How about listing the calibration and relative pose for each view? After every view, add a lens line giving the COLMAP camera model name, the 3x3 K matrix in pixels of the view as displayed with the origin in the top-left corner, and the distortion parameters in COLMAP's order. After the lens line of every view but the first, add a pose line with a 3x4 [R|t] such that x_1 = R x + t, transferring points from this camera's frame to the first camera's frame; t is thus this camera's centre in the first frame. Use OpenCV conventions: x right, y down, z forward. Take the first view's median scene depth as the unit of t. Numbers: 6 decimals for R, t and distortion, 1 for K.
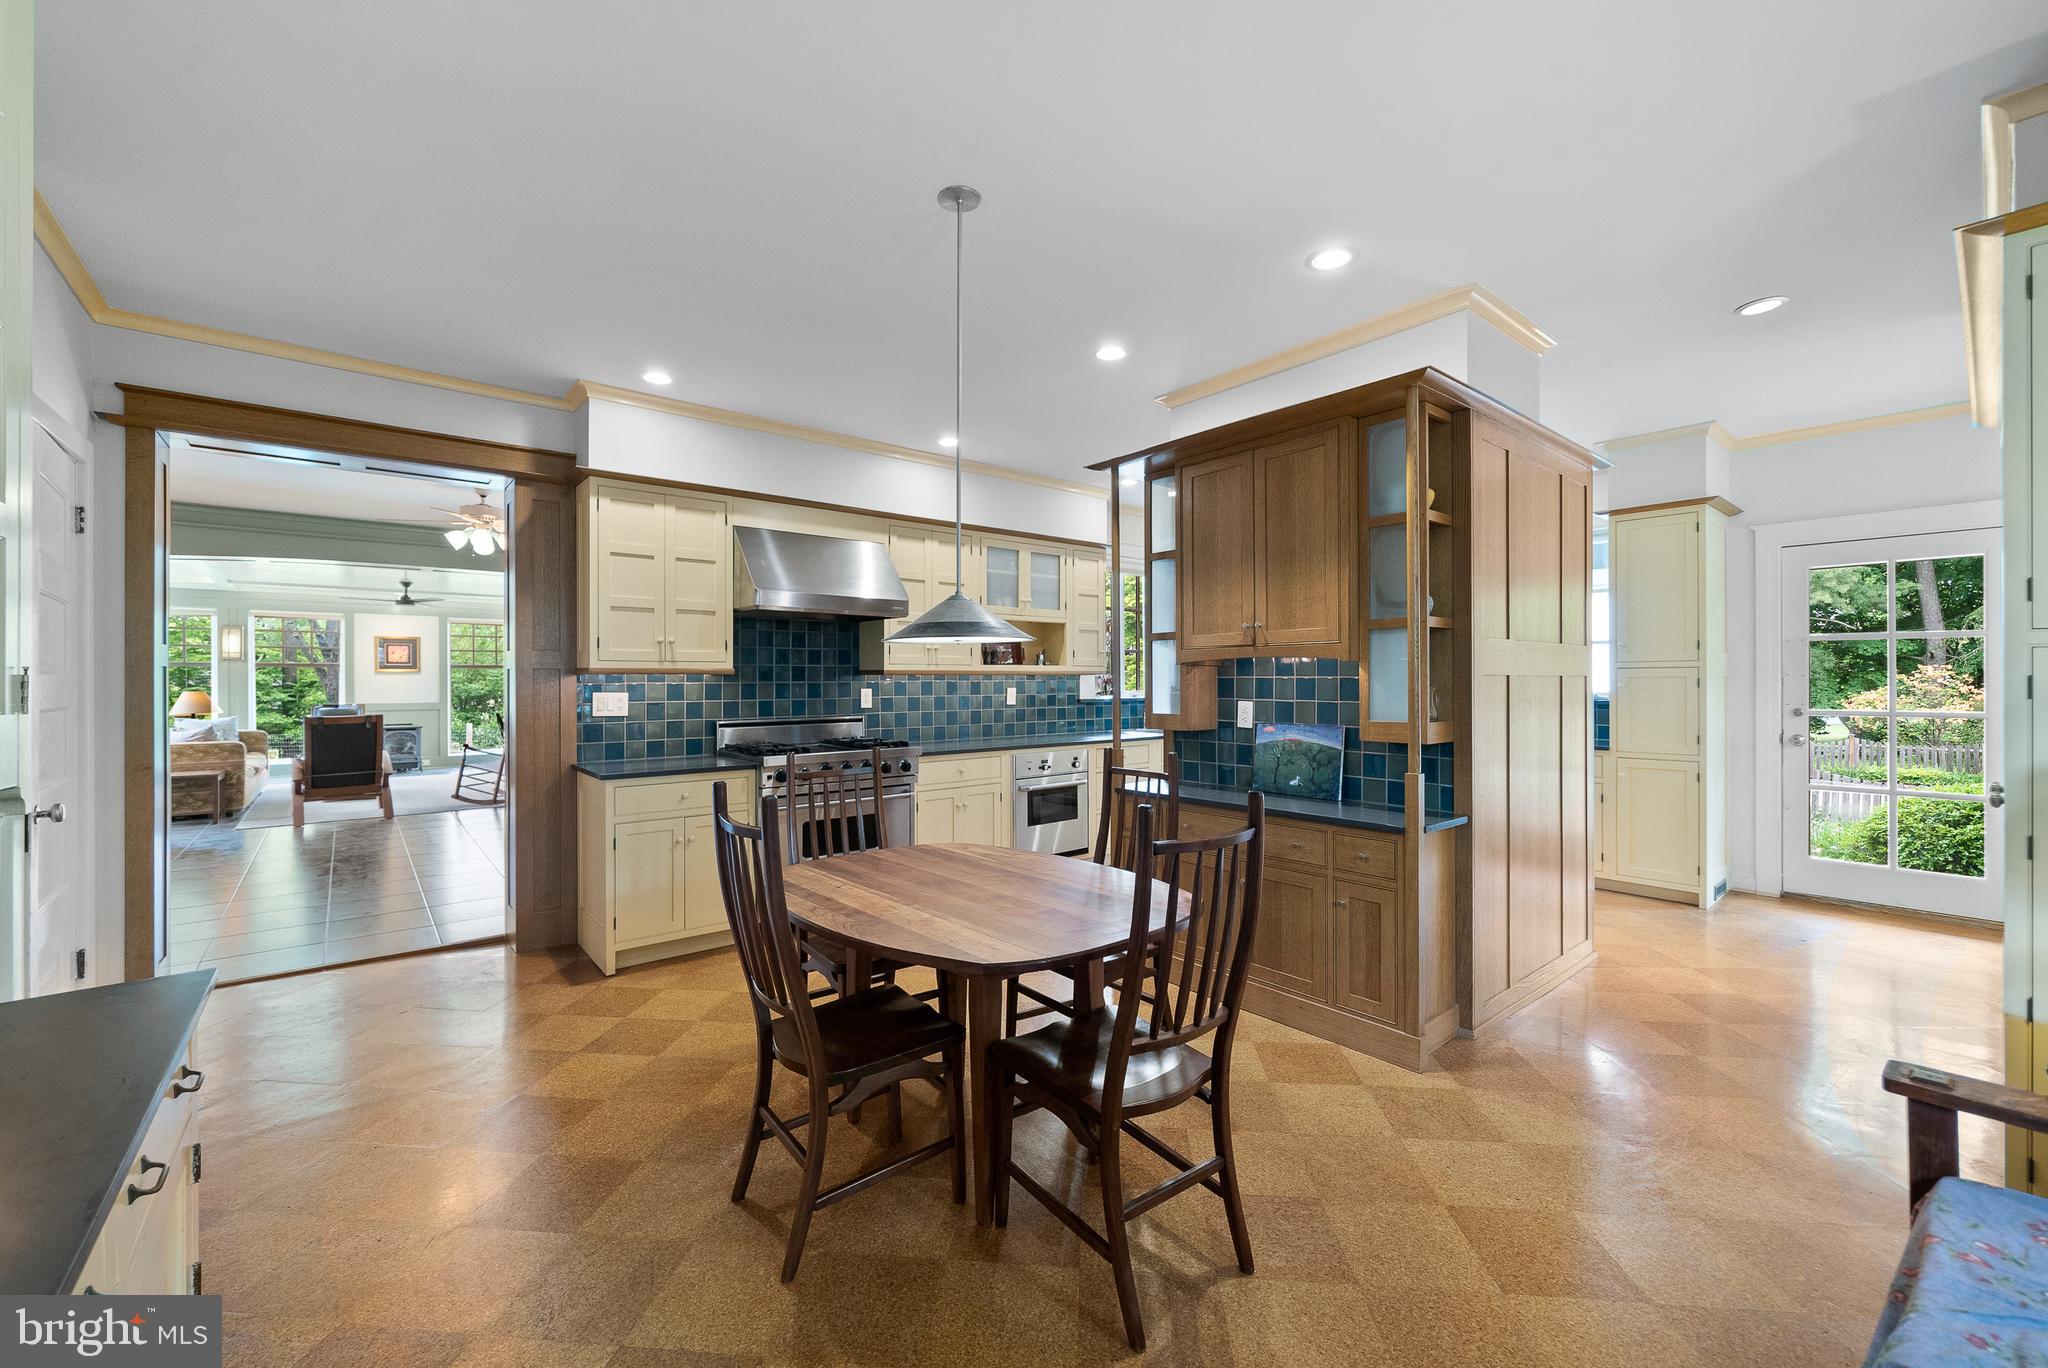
lens RADIAL K [[814.2, 0, 1030.3], [0, 814.2, 682.8], [0, 0, 1]] dist [-0.008335, 0.000599]
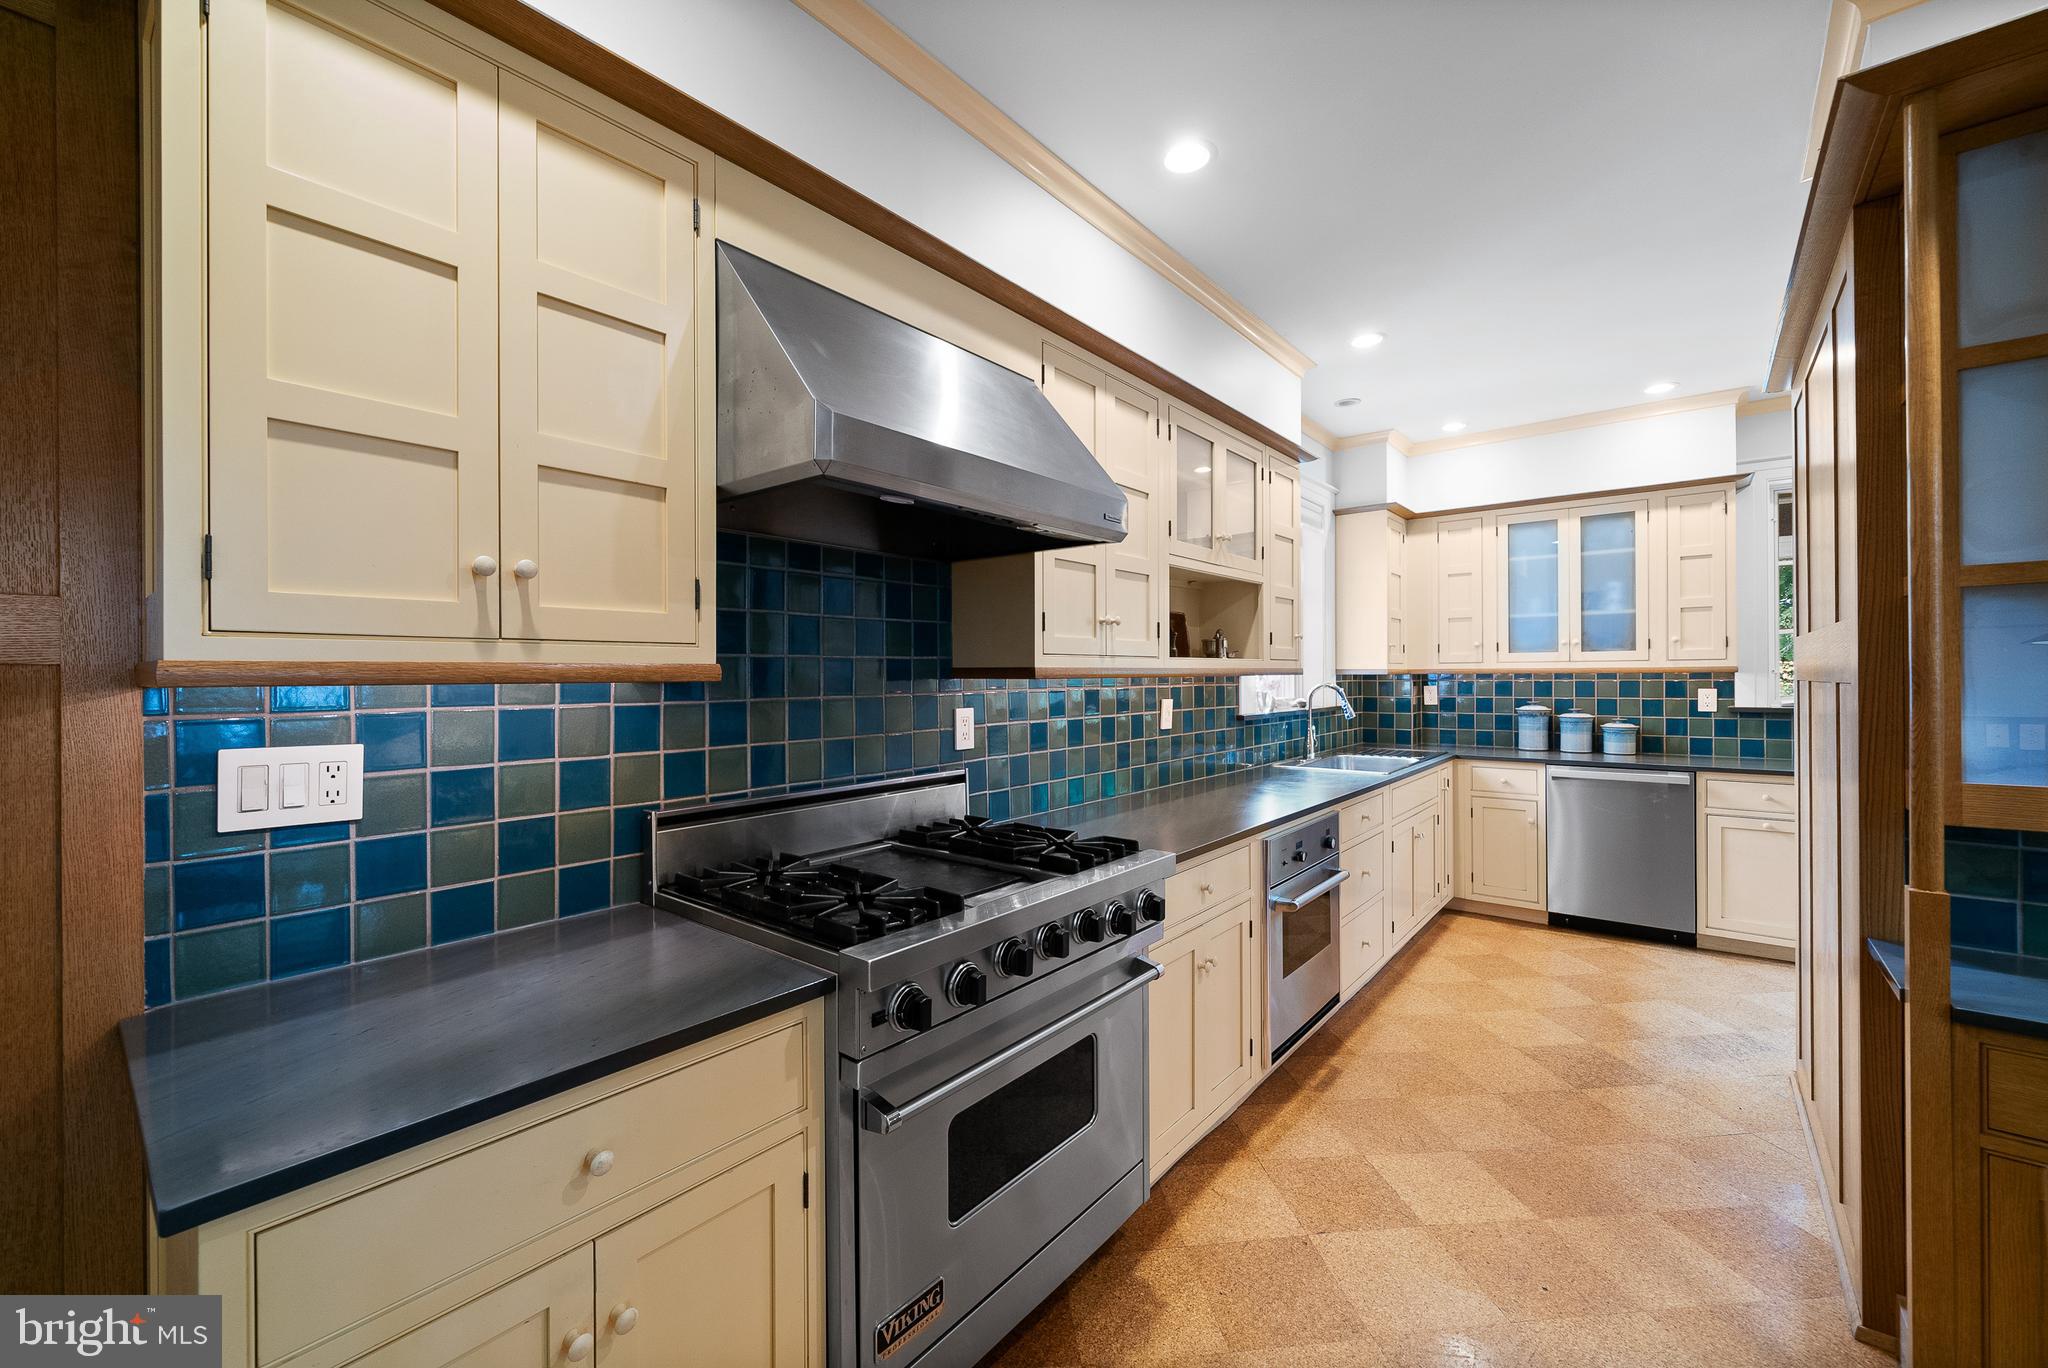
lens RADIAL K [[814.2, 0, 1021.2], [0, 814.2, 678.0], [0, 0, 1]] dist [-0.008335, 0.000599]
pose [[0.984563, -0.004203, 0.174982, -0.250771], [0.004443, 0.999990, -0.000981, -0.009039], [-0.174977, 0.001743, 0.984571, 0.540499]]
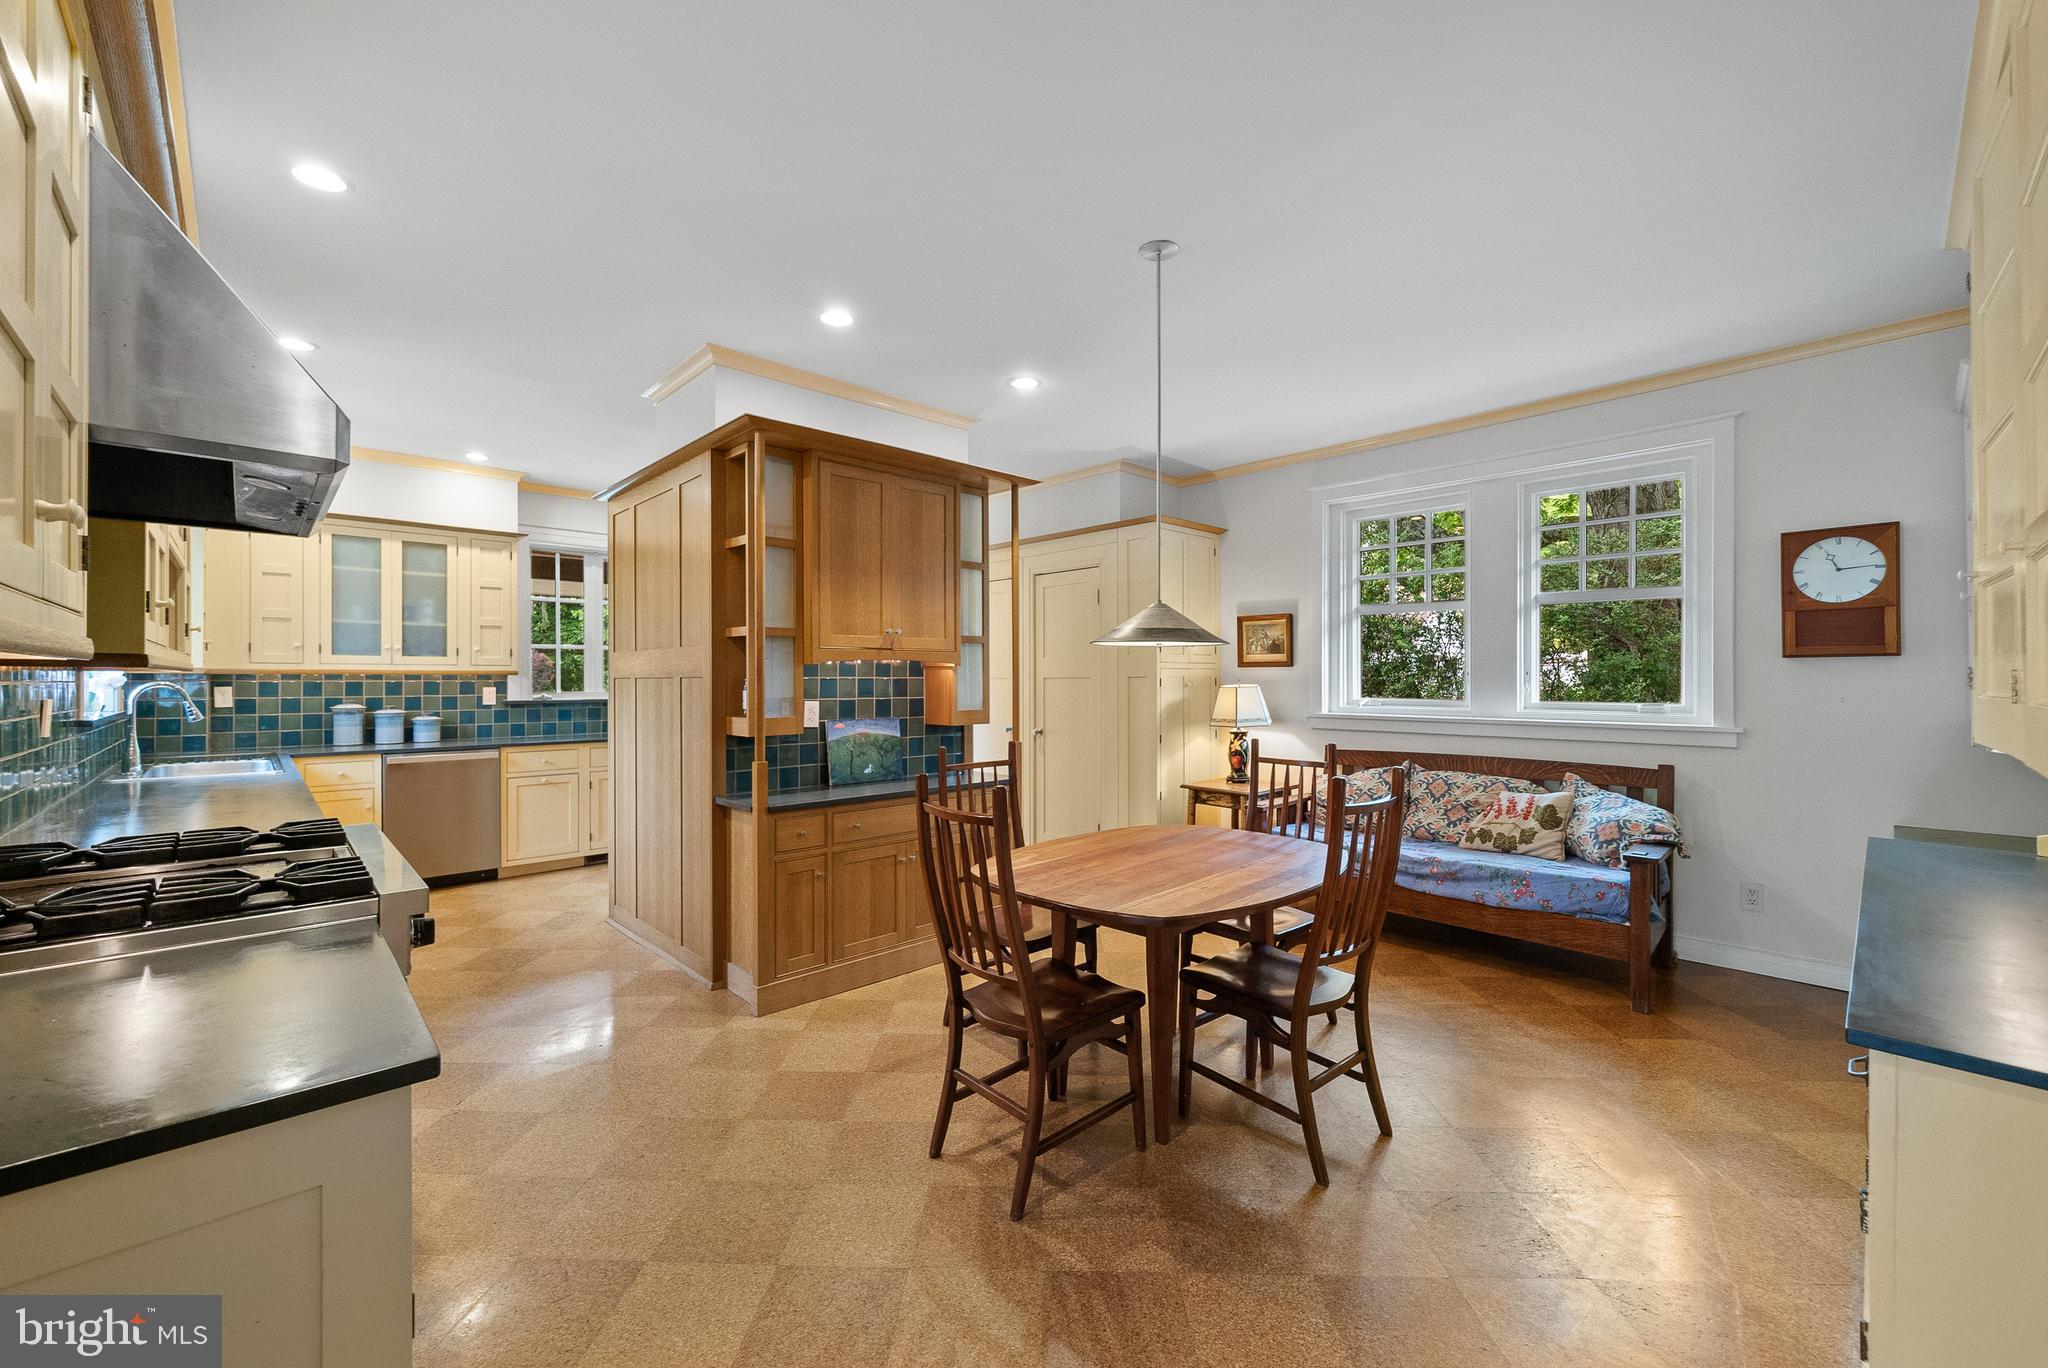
lens RADIAL K [[814.2, 0, 1018.8], [0, 814.2, 673.4], [0, 0, 1]] dist [-0.008335, 0.000599]
pose [[-0.067520, 0.010616, 0.997661, -0.556304], [0.004636, 0.999936, -0.010327, -0.000060], [-0.997707, 0.003927, -0.067565, 0.587747]]
